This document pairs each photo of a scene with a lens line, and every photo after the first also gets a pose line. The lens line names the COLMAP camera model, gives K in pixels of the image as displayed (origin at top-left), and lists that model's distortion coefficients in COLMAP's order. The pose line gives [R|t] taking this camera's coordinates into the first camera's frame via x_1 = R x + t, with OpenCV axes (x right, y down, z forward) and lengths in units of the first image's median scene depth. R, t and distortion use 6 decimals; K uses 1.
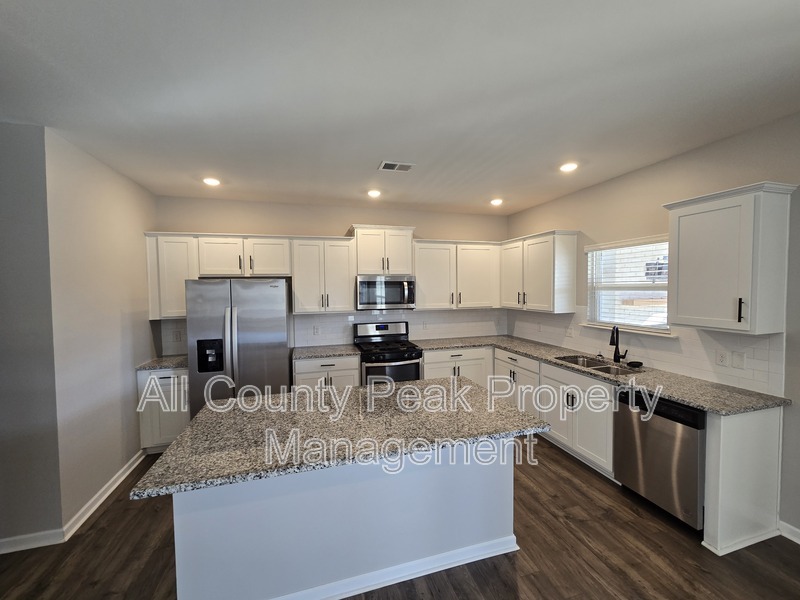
lens RADIAL K [[329.6, 0, 403.5], [0, 329.6, 301.2], [0, 0, 1]] dist [-0.002687, 0.001389]
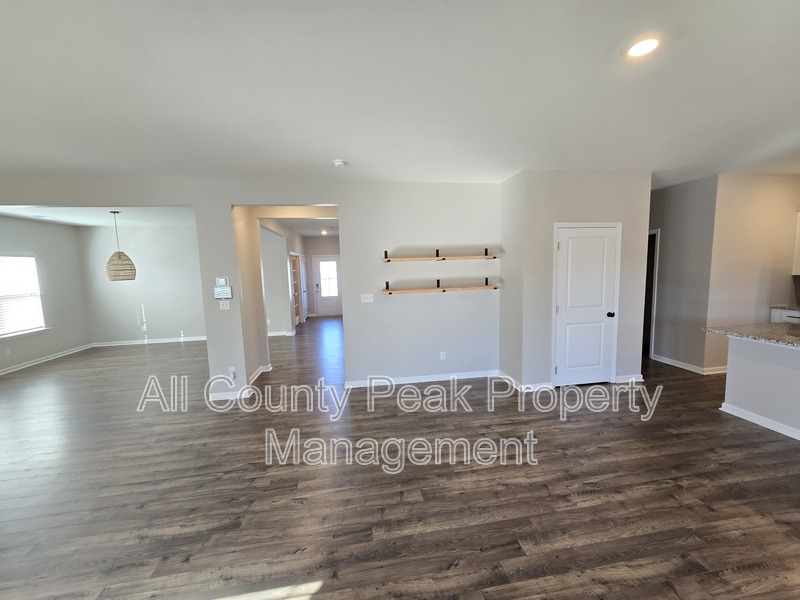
lens RADIAL K [[329.6, 0, 410.9], [0, 329.6, 300.2], [0, 0, 1]] dist [-0.002687, 0.001389]
pose [[-0.130033, 0.118071, -0.984455, 0.668410], [-0.015727, 0.992514, 0.121115, 0.017998], [0.991385, 0.031231, -0.127203, -0.322895]]
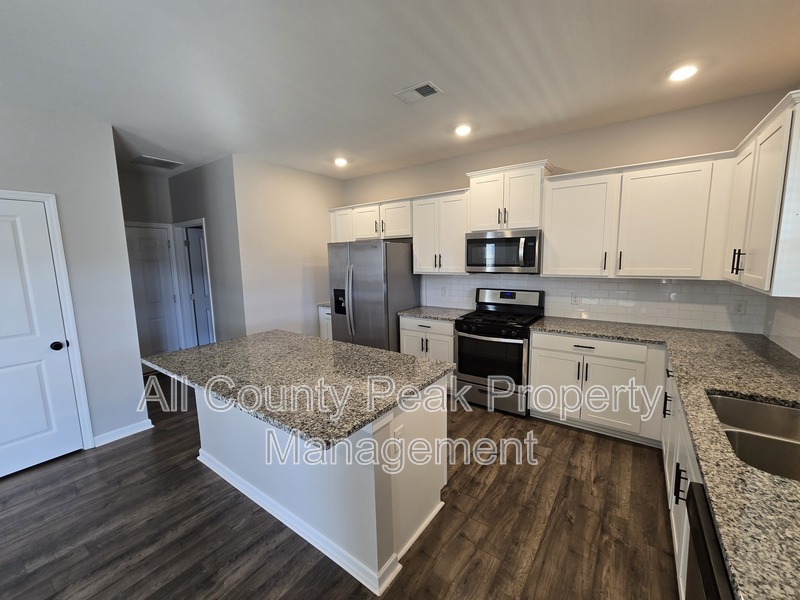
lens RADIAL K [[329.6, 0, 406.0], [0, 329.6, 299.4], [0, 0, 1]] dist [-0.002687, 0.001389]
pose [[0.615192, 0.102829, -0.781643, 0.465224], [-0.023330, 0.993398, 0.112325, 0.003573], [0.788032, -0.050866, 0.613529, 0.325391]]
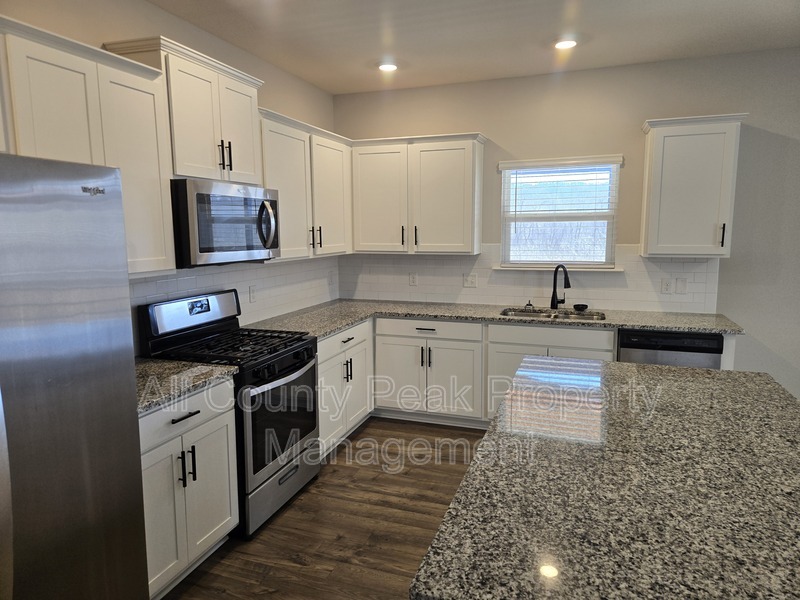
lens RADIAL K [[535.7, 0, 399.7], [0, 535.7, 291.8], [0, 0, 1]] dist [0.066759, -0.045882]
pose [[0.588892, -0.090937, 0.803080, -0.520987], [0.035876, 0.995612, 0.086431, 0.010213], [-0.807415, -0.022087, 0.589570, 0.416662]]
